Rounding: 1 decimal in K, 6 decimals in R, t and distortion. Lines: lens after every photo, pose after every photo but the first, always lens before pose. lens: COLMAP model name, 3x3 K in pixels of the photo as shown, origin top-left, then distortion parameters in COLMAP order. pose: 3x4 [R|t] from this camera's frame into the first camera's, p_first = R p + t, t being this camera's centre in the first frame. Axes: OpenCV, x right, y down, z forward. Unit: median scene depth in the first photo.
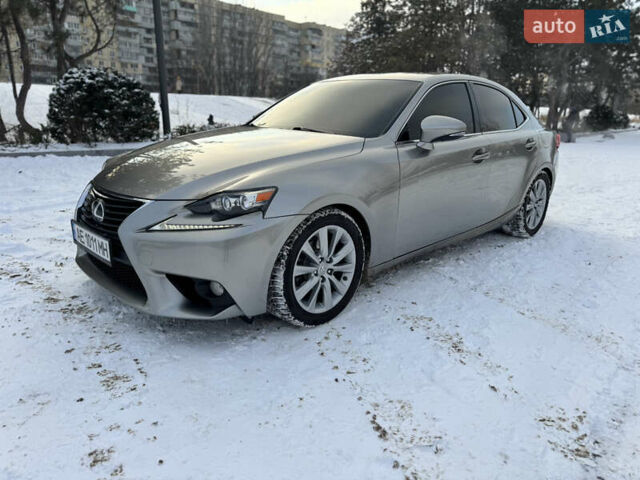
lens RADIAL K [[450.7, 0, 320.0], [0, 450.7, 240.0], [0, 0, 1]] dist [0.071704, -0.000564]
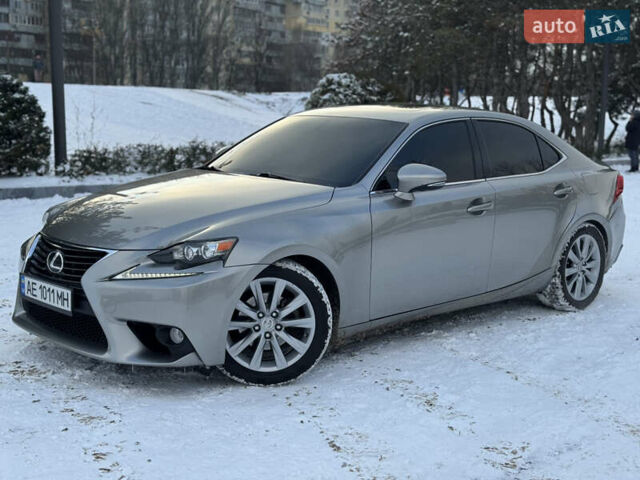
lens RADIAL K [[382.1, 0, 320.0], [0, 382.1, 240.0], [0, 0, 1]] dist [-0.002083, -0.000604]
pose [[0.992895, -0.000861, 0.118993, -0.024390], [0.013659, 0.994189, -0.106783, -0.036232], [-0.118210, 0.107649, 0.987136, 0.247063]]
